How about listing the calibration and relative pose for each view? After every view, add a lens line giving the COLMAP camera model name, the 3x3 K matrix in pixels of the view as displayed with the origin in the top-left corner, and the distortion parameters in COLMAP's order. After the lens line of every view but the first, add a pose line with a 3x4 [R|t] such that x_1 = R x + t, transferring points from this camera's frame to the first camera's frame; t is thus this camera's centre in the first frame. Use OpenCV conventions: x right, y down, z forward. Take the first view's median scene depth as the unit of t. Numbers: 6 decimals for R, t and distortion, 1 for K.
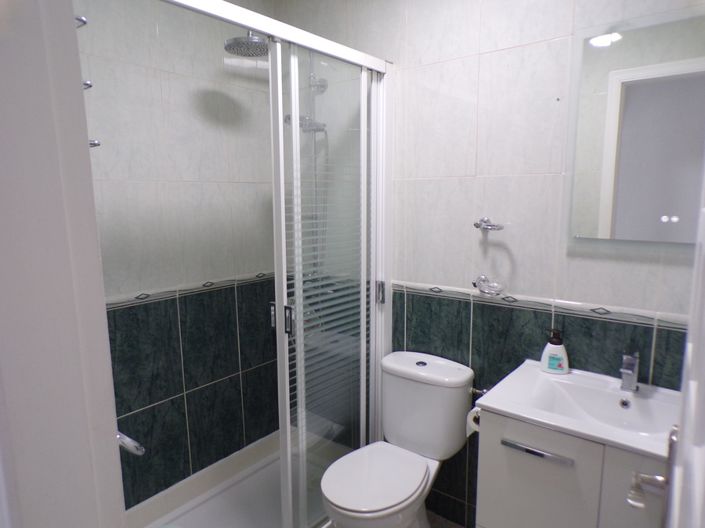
lens RADIAL K [[477.7, 0, 352.5], [0, 477.7, 264.0], [0, 0, 1]] dist [-0.031389, 0.033080]
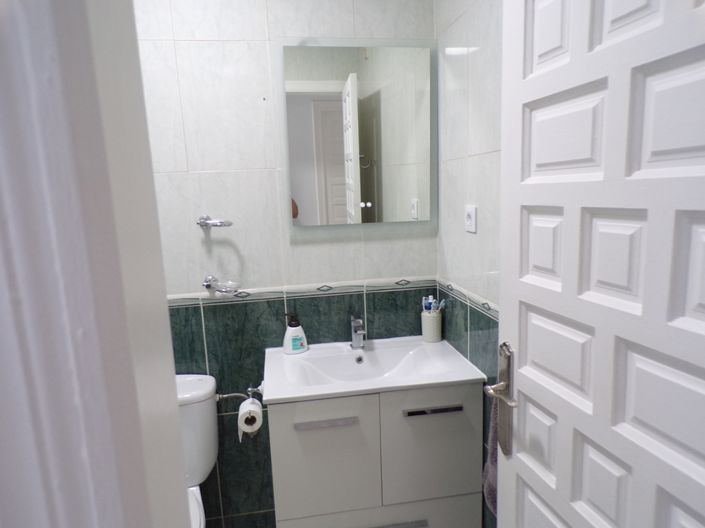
lens RADIAL K [[477.7, 0, 352.5], [0, 477.7, 264.0], [0, 0, 1]] dist [-0.031389, 0.033080]
pose [[0.659023, -0.137092, 0.739523, -0.259643], [0.141846, 0.988258, 0.056797, -0.014345], [-0.738626, 0.067468, 0.670731, 0.159888]]
